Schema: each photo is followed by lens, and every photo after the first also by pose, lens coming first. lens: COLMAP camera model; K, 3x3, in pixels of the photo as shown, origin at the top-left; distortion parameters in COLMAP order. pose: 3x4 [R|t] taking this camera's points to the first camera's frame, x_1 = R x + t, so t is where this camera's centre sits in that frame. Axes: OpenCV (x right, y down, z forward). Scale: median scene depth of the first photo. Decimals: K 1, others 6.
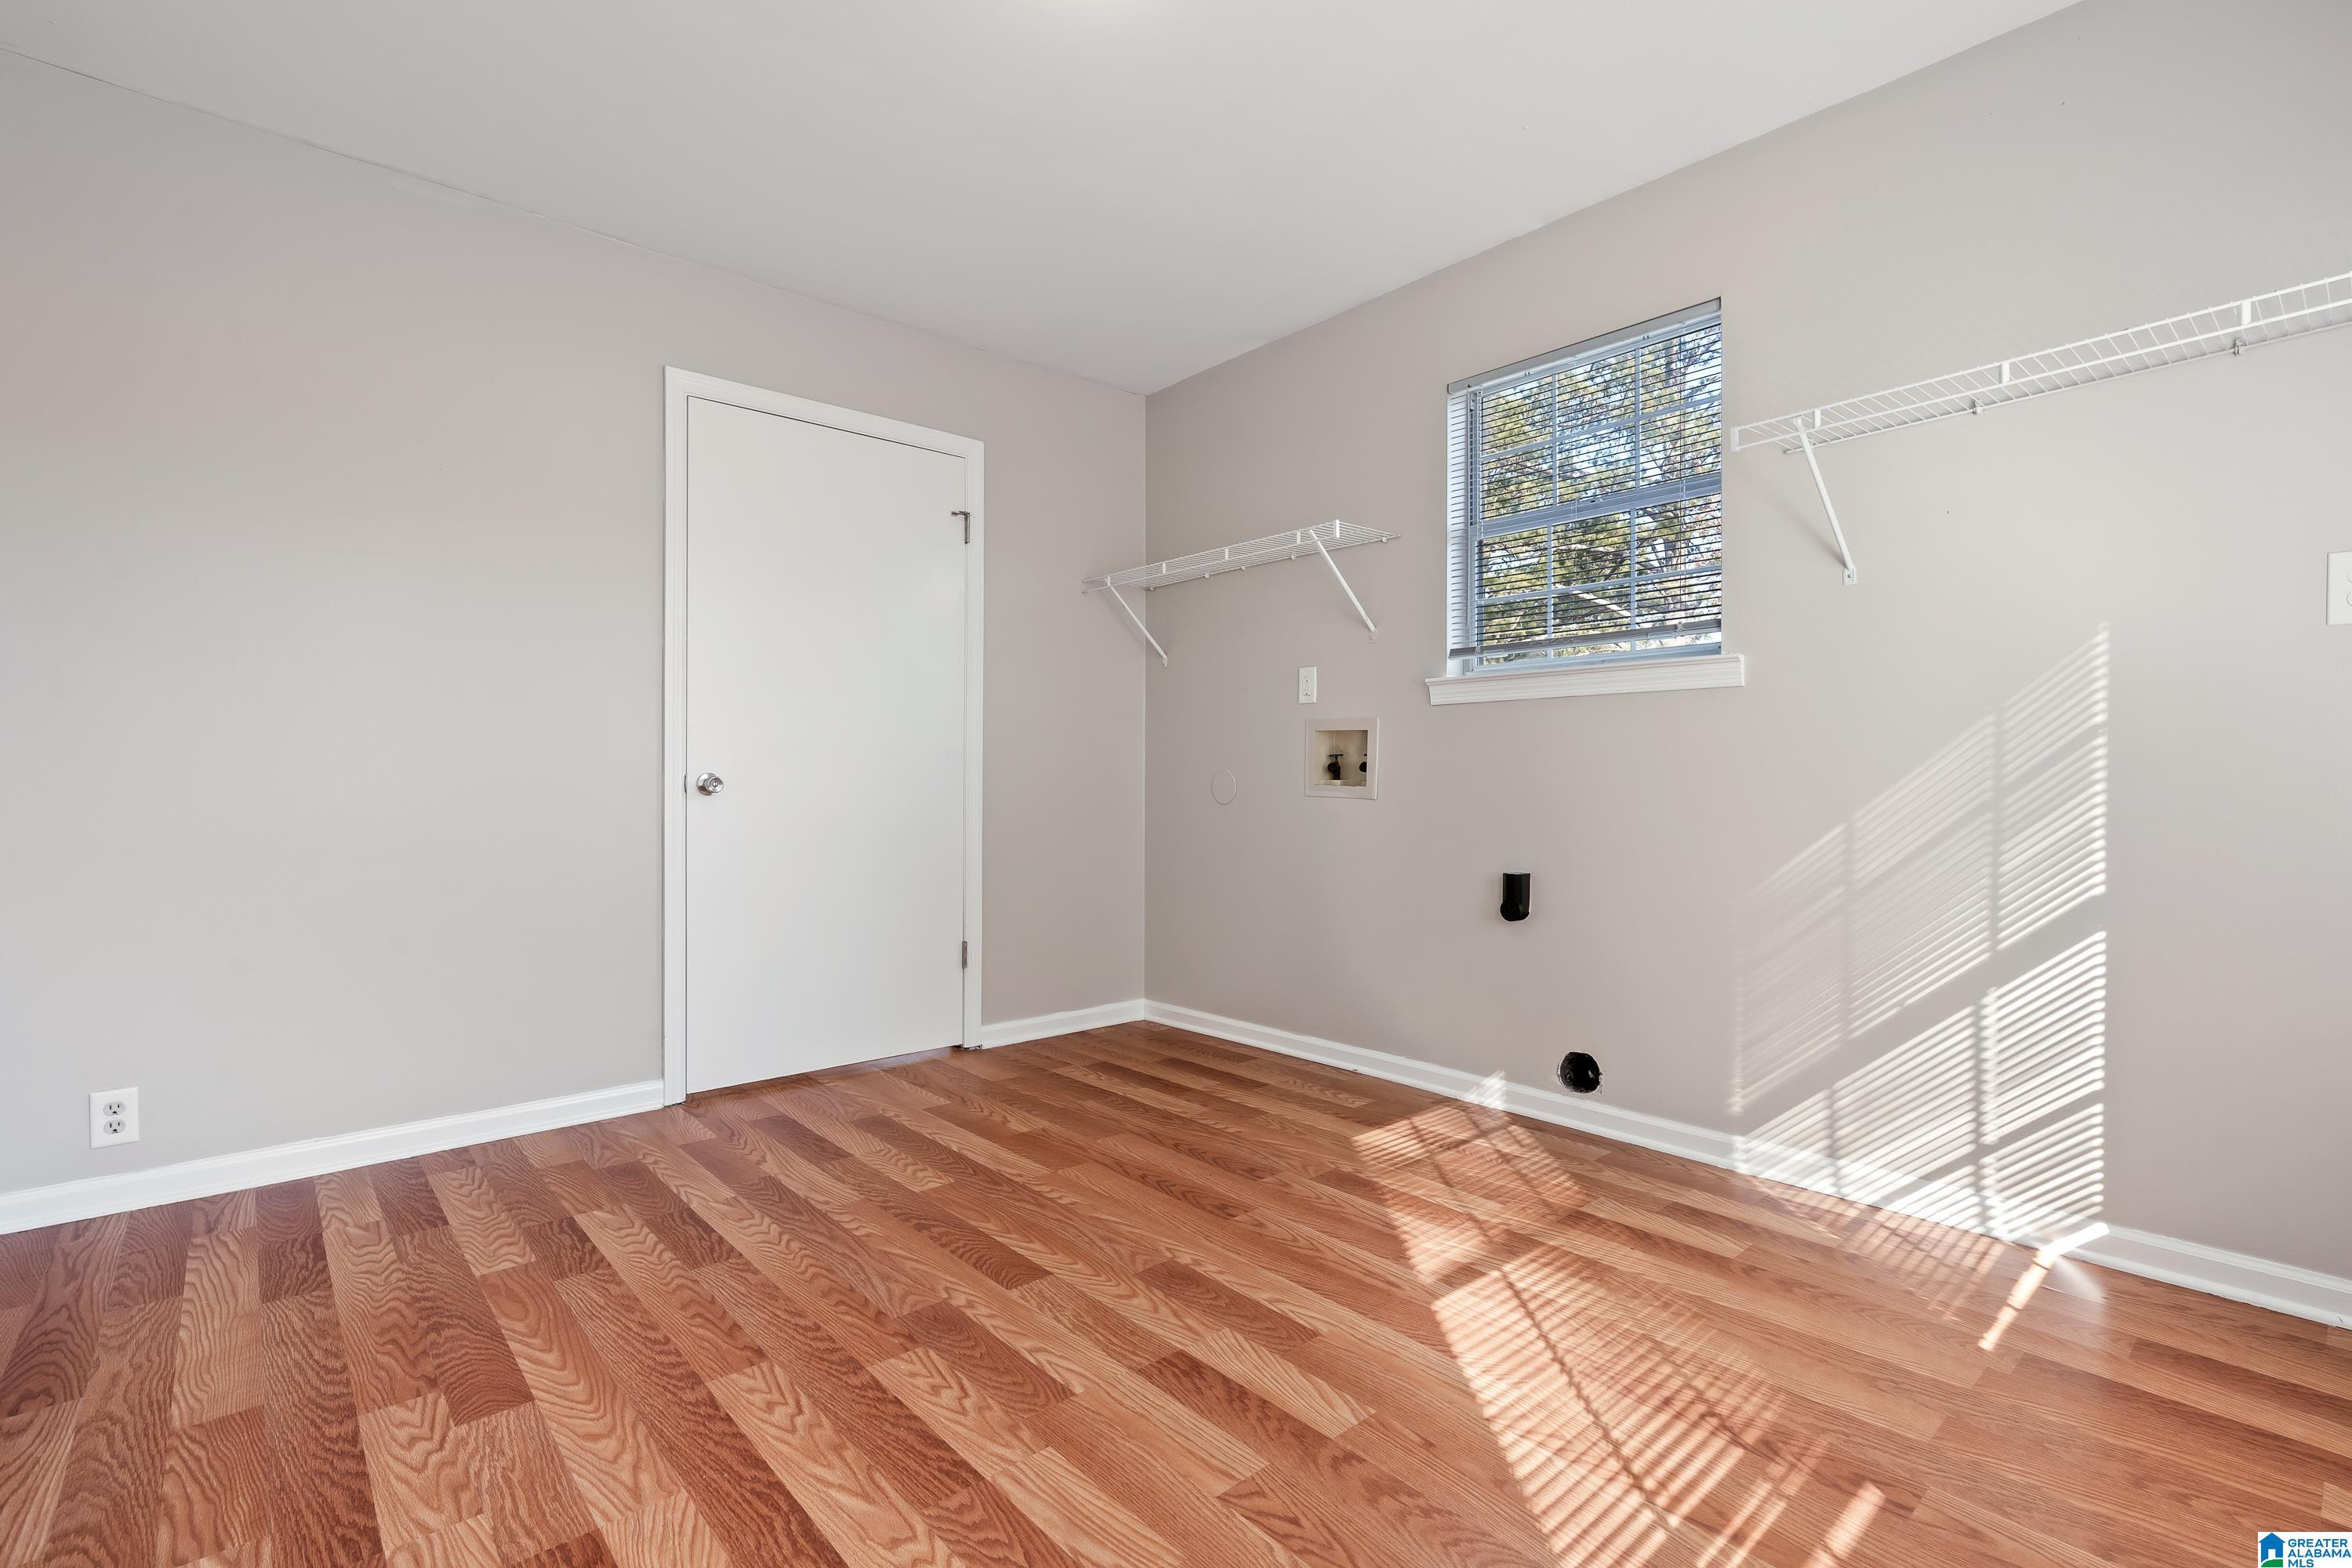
lens RADIAL K [[1066.2, 0, 1164.8], [0, 1066.2, 782.2], [0, 0, 1]] dist [-0.008571, 0.001821]
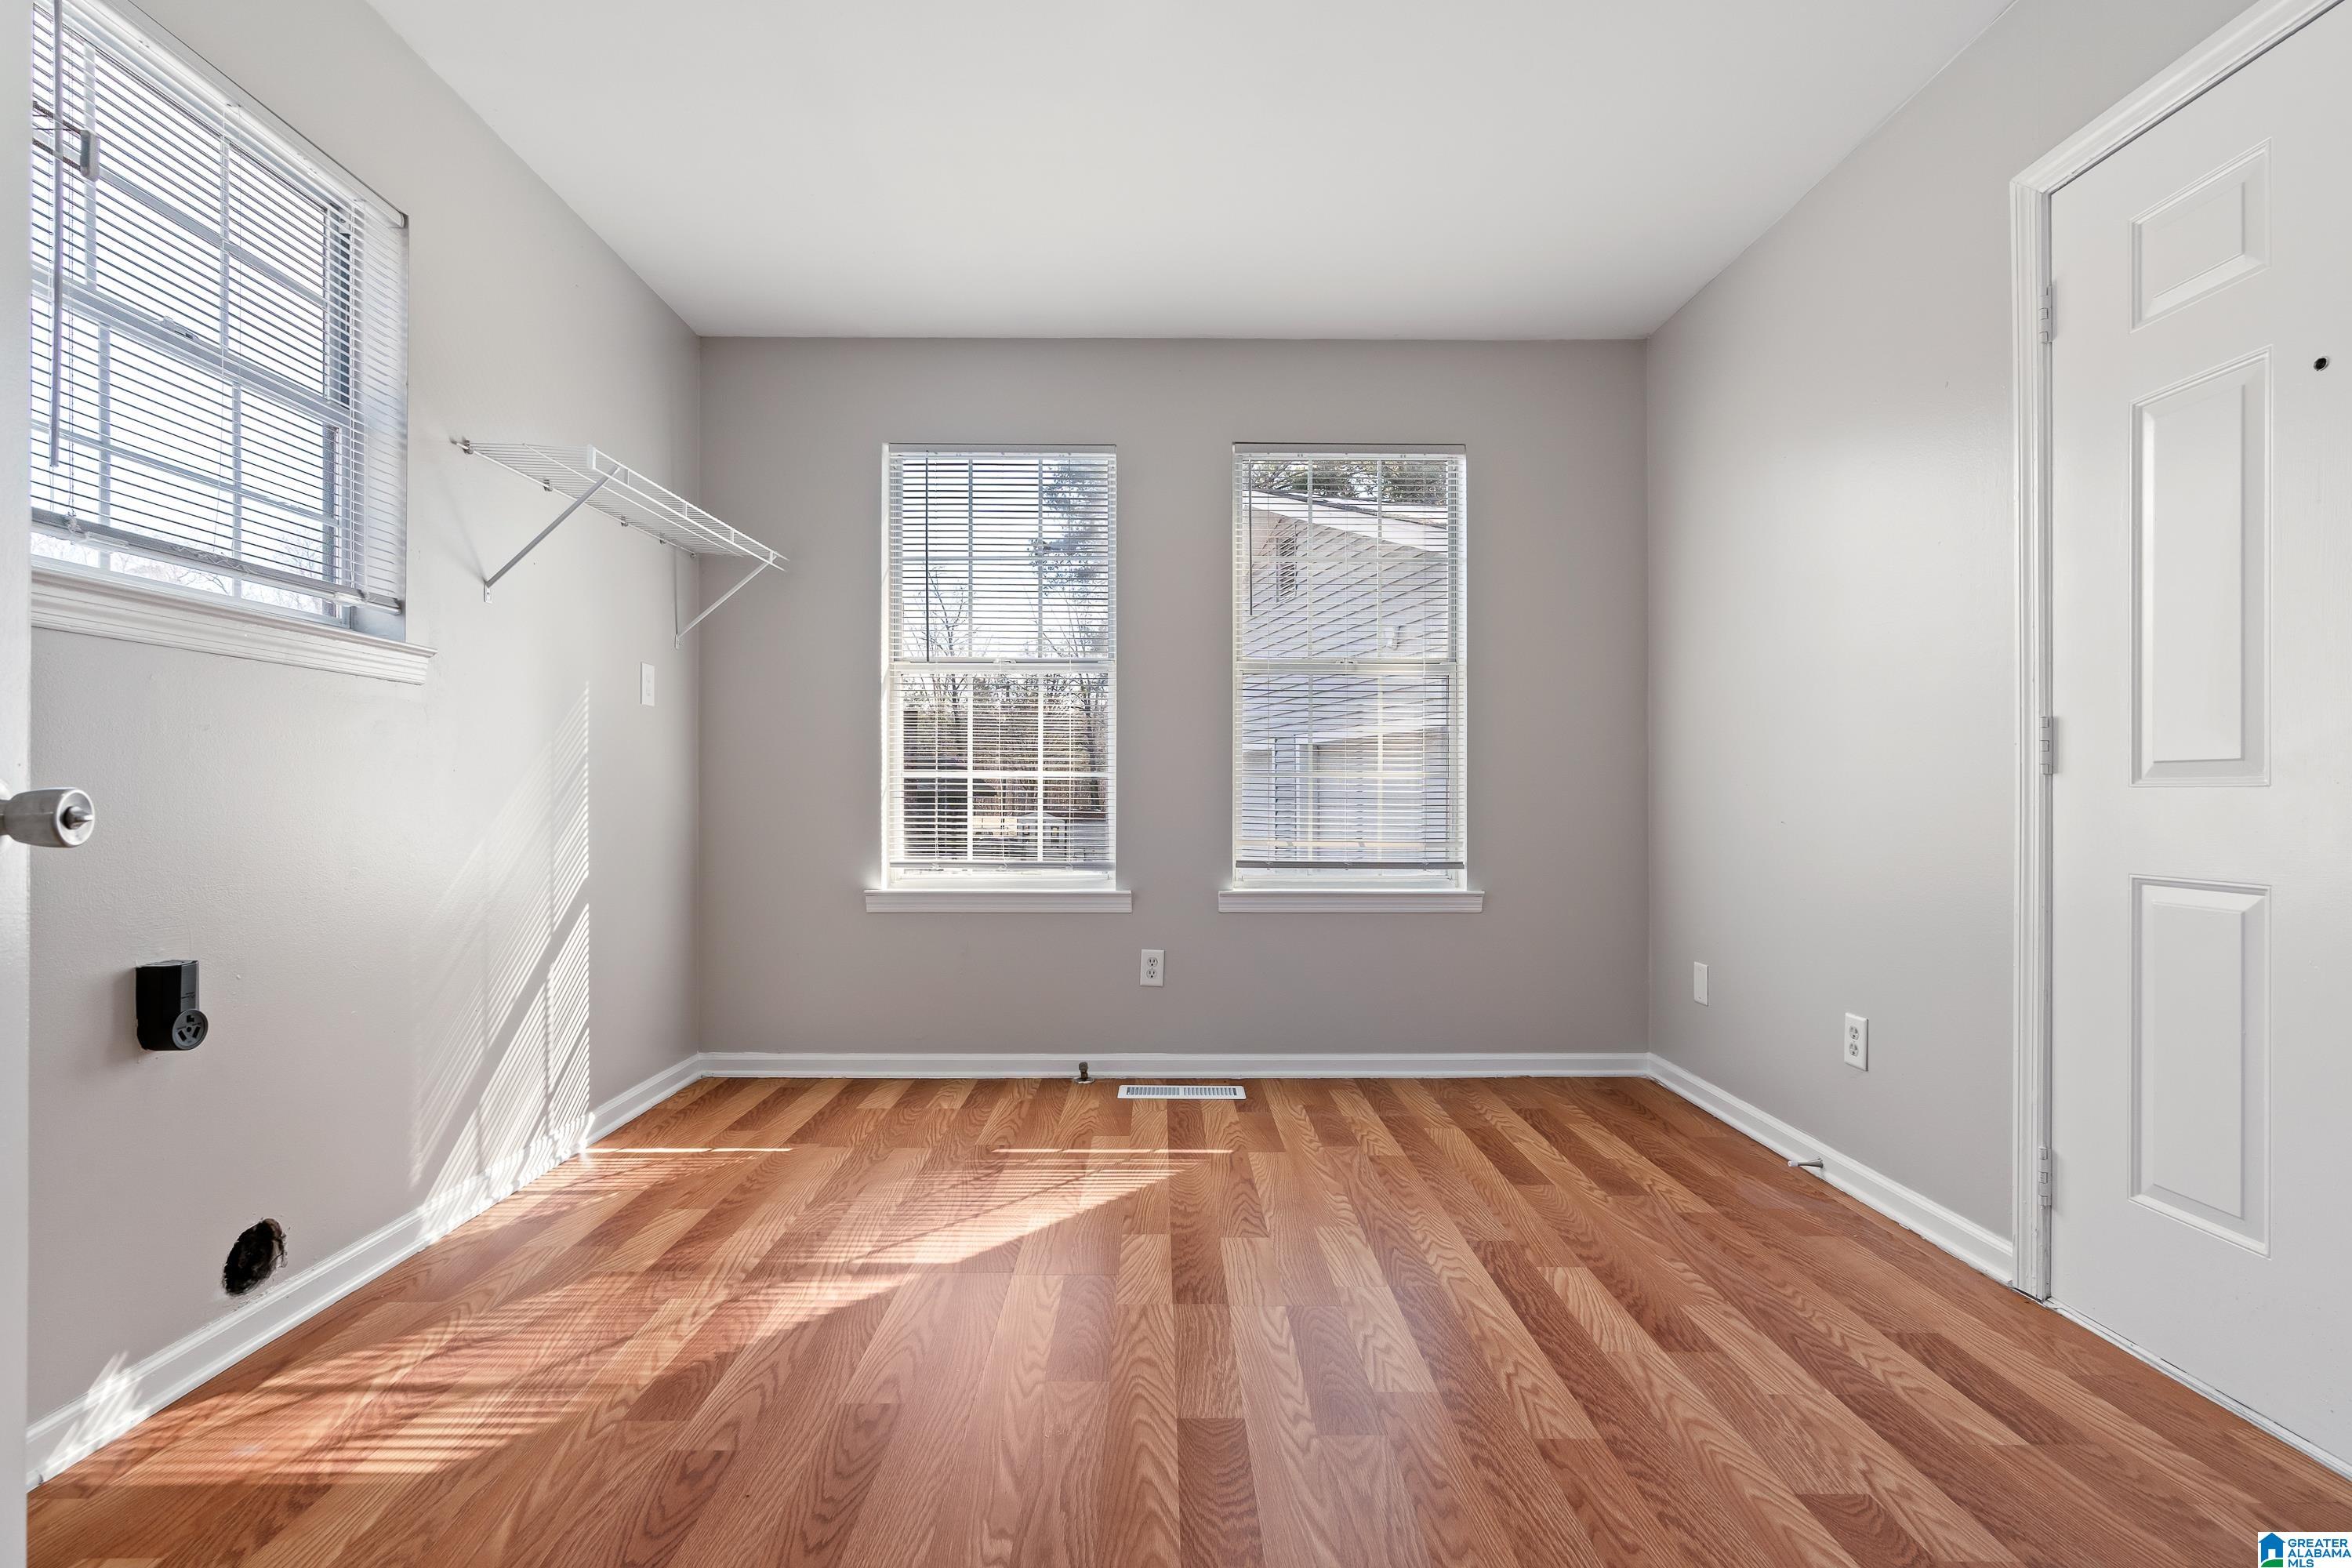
lens RADIAL K [[1066.2, 0, 1166.4], [0, 1066.2, 792.1], [0, 0, 1]] dist [-0.008571, 0.001821]
pose [[-0.757383, -0.001187, 0.652970, -0.583816], [-0.002775, 0.999995, -0.001402, -0.005539], [-0.652965, -0.002873, -0.757383, 1.522454]]
